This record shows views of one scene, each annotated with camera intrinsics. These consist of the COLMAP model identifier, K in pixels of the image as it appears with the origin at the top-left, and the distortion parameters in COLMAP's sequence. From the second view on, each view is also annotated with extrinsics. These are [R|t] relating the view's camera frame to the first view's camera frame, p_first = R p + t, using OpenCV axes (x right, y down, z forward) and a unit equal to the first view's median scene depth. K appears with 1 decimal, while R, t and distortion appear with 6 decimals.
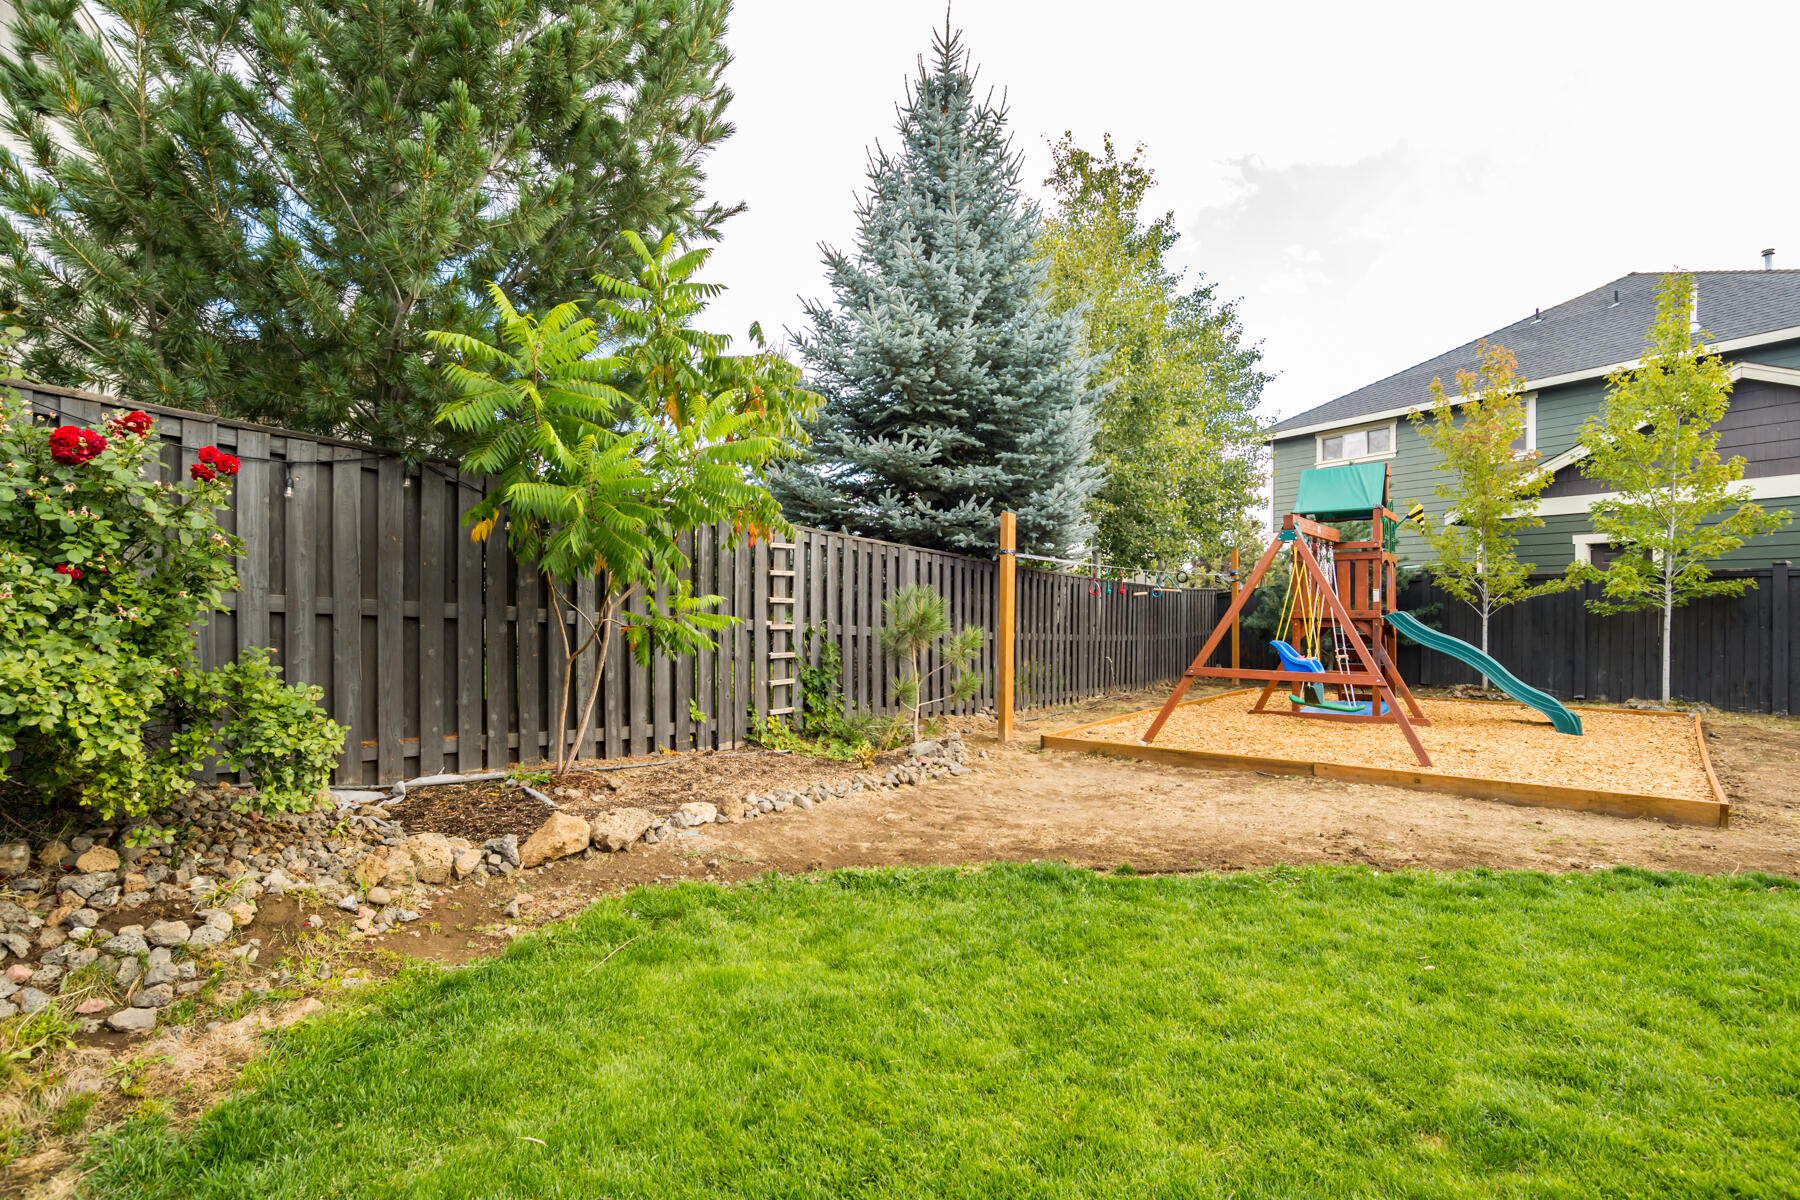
lens RADIAL K [[908.8, 0, 892.3], [0, 908.8, 603.8], [0, 0, 1]] dist [-0.023397, 0.011305]
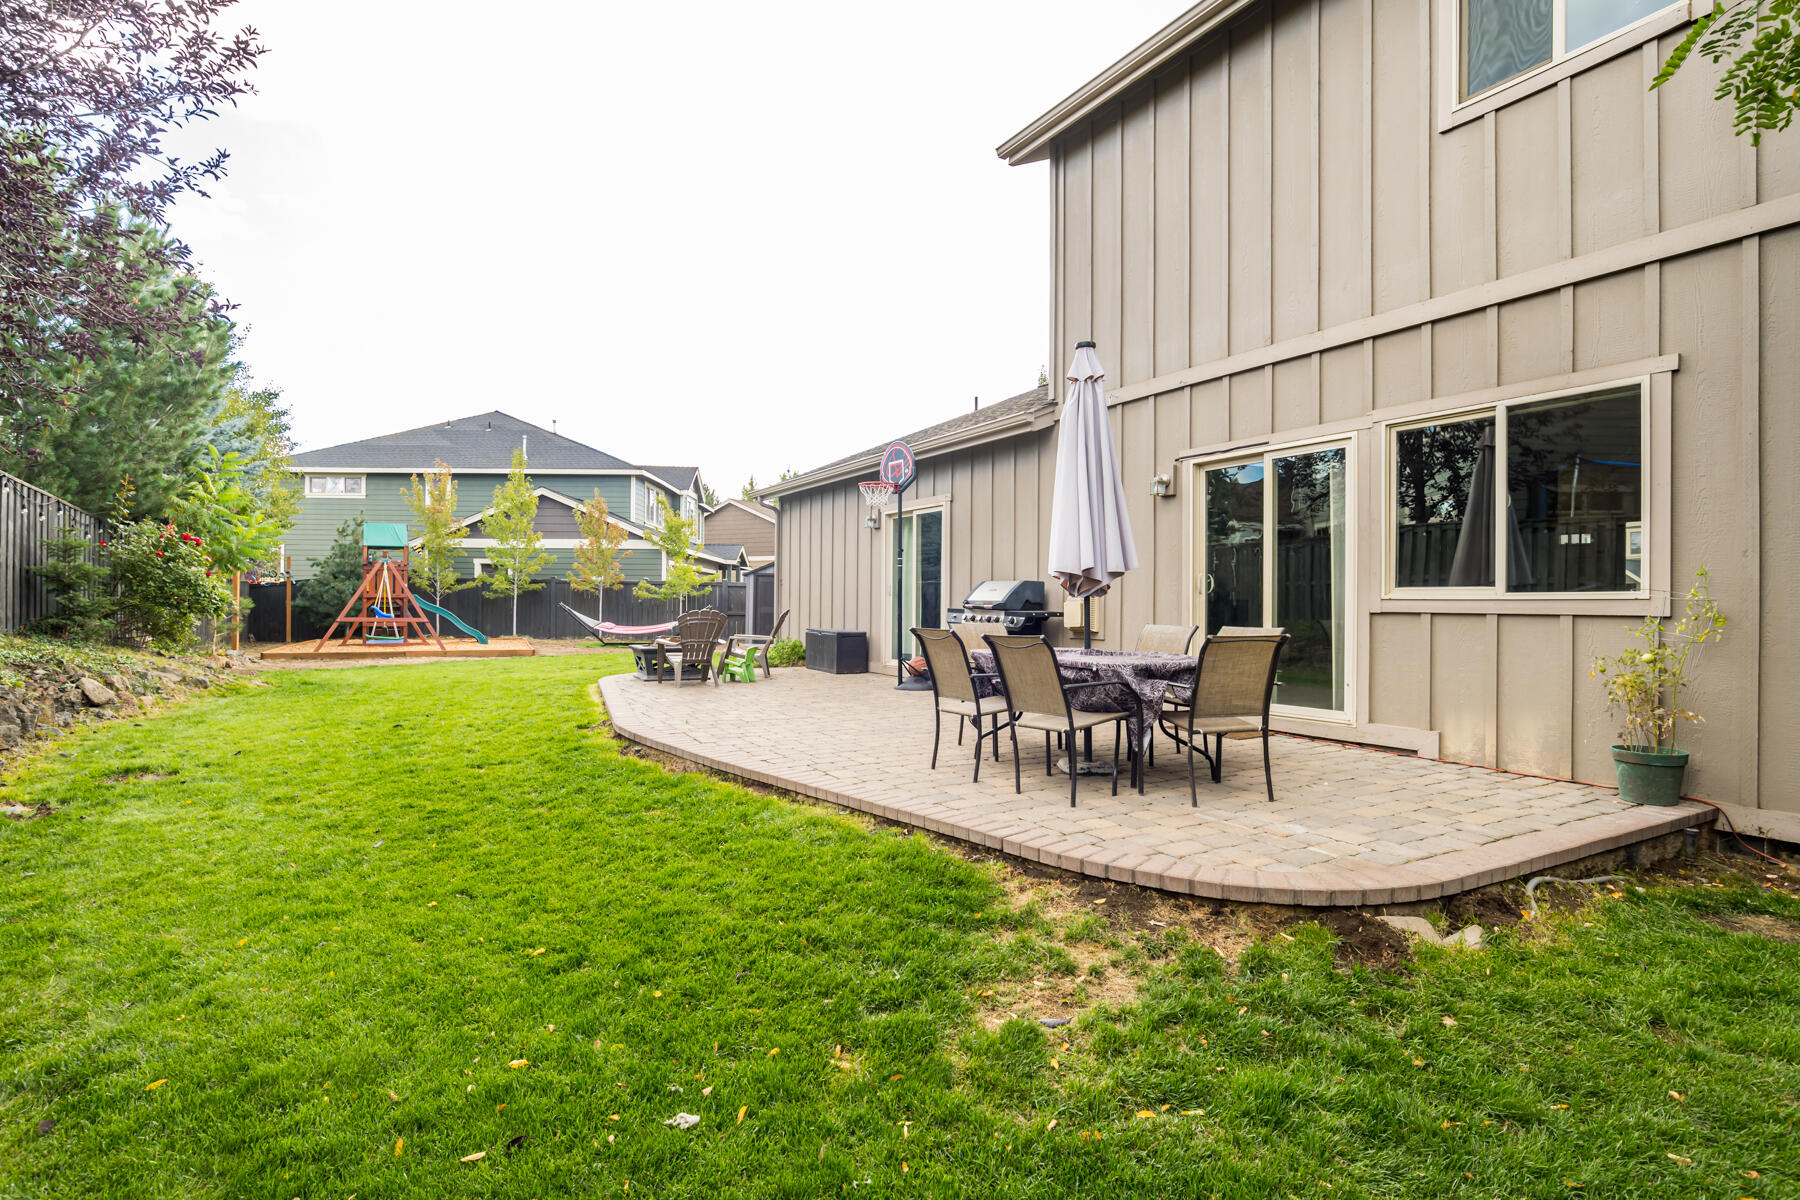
lens RADIAL K [[908.8, 0, 902.8], [0, 908.8, 600.7], [0, 0, 1]] dist [-0.023397, 0.011305]
pose [[0.423573, 0.008670, 0.905820, -0.879632], [-0.006608, 0.999957, -0.006481, 0.030225], [-0.905838, -0.003241, 0.423612, -0.949180]]
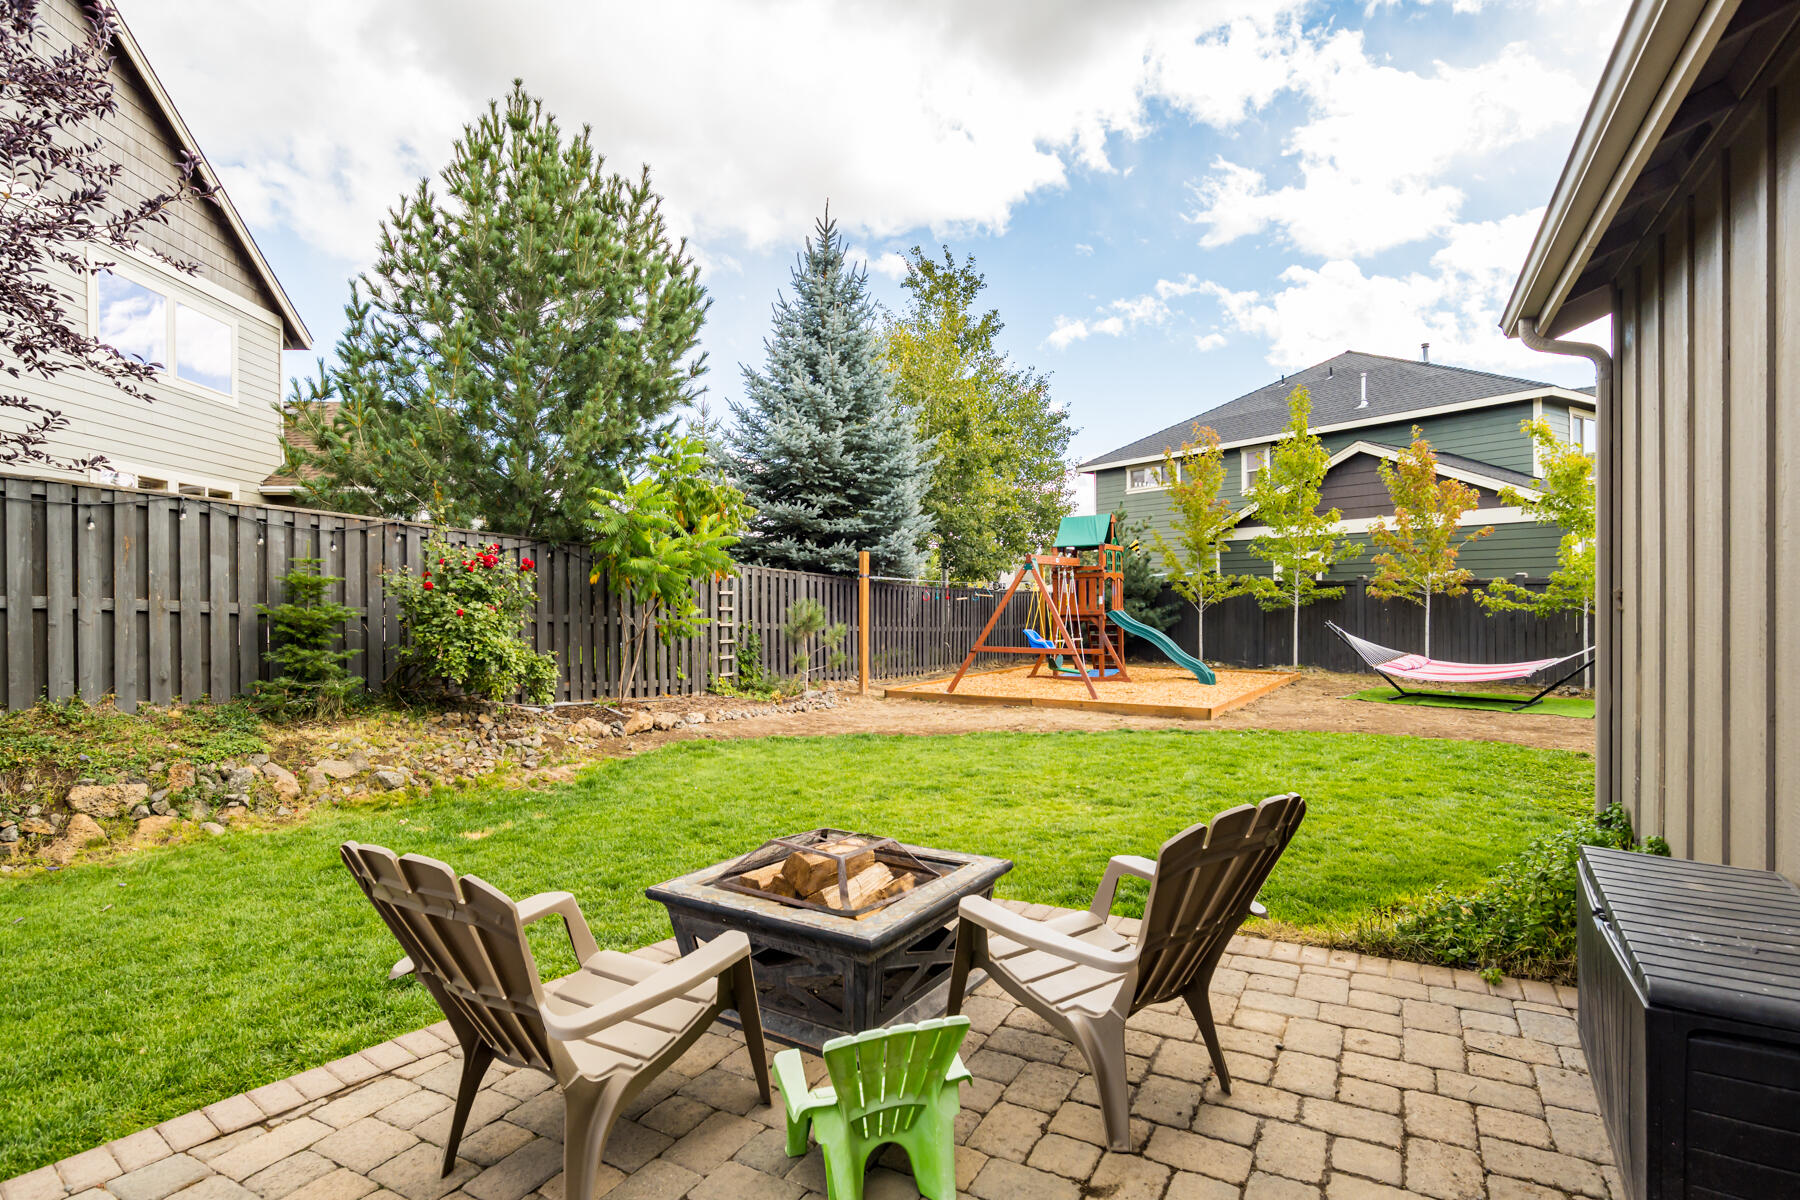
lens RADIAL K [[908.8, 0, 858.6], [0, 908.8, 594.6], [0, 0, 1]] dist [-0.023397, 0.011305]
pose [[0.997144, -0.007943, 0.075103, -0.002161], [0.008229, 0.999960, -0.003504, -0.017133], [-0.075072, 0.004112, 0.997170, -0.536993]]
